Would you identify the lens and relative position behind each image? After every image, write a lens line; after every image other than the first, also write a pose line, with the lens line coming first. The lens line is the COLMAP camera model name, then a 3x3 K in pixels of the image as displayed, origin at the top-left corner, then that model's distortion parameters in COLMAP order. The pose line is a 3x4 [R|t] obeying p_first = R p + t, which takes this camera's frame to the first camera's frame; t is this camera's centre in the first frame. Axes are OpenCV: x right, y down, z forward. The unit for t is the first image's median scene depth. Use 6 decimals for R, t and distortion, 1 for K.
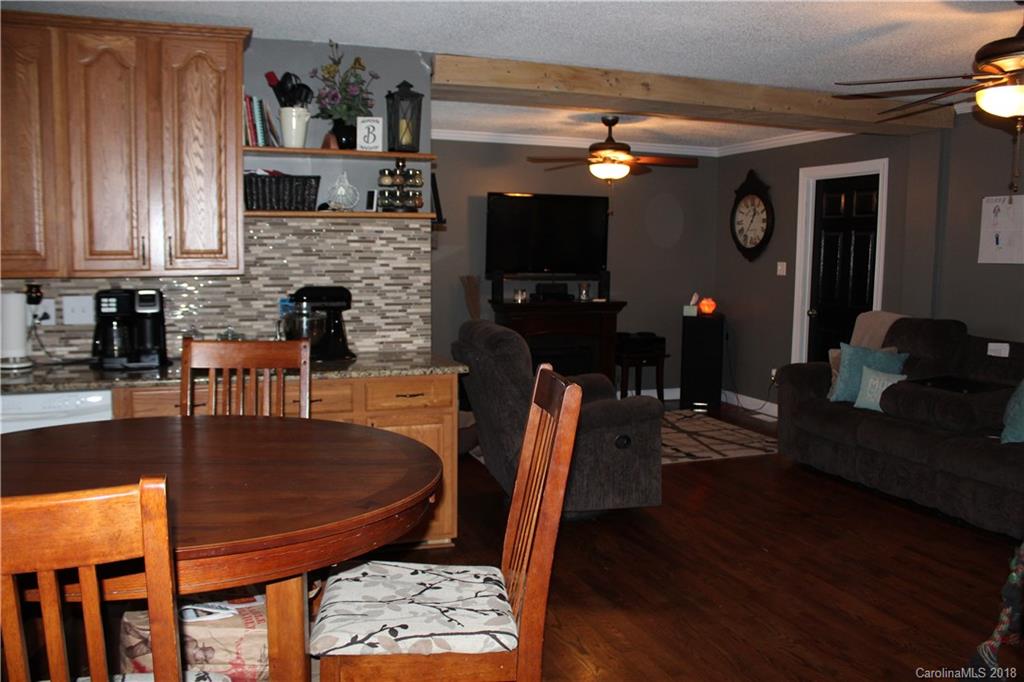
lens RADIAL K [[850.7, 0, 495.1], [0, 850.7, 339.6], [0, 0, 1]] dist [-0.168198, 0.150257]
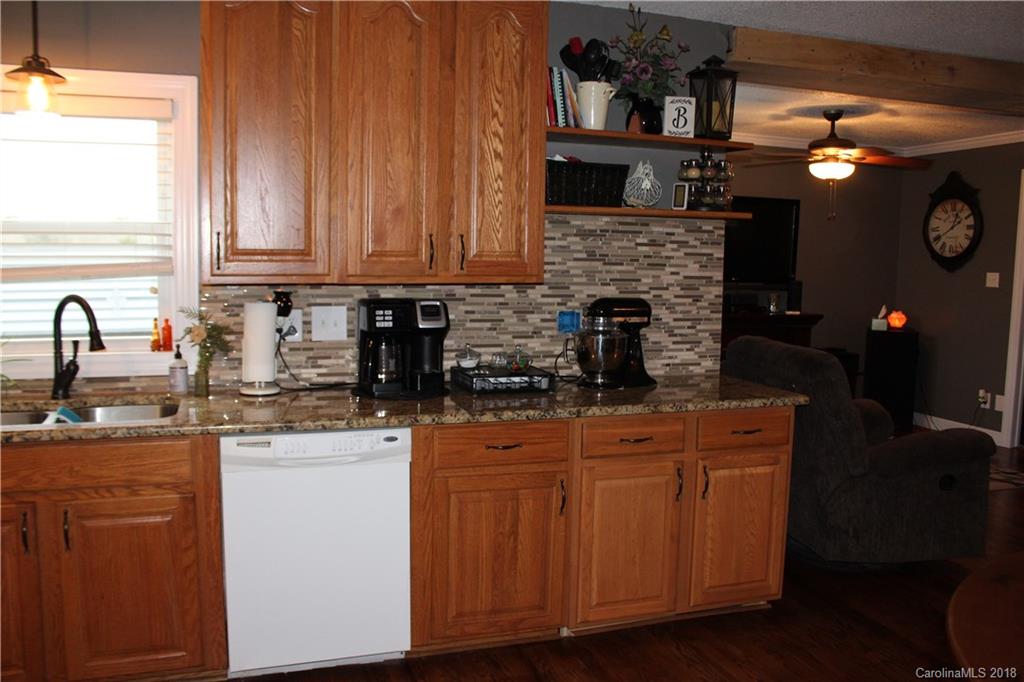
lens RADIAL K [[850.7, 0, 495.1], [0, 850.7, 339.6], [0, 0, 1]] dist [-0.168198, 0.150257]
pose [[0.999301, 0.010465, -0.035875, -0.284419], [-0.010670, 0.999928, -0.005527, -0.015368], [0.035815, 0.005906, 0.999341, 0.153247]]
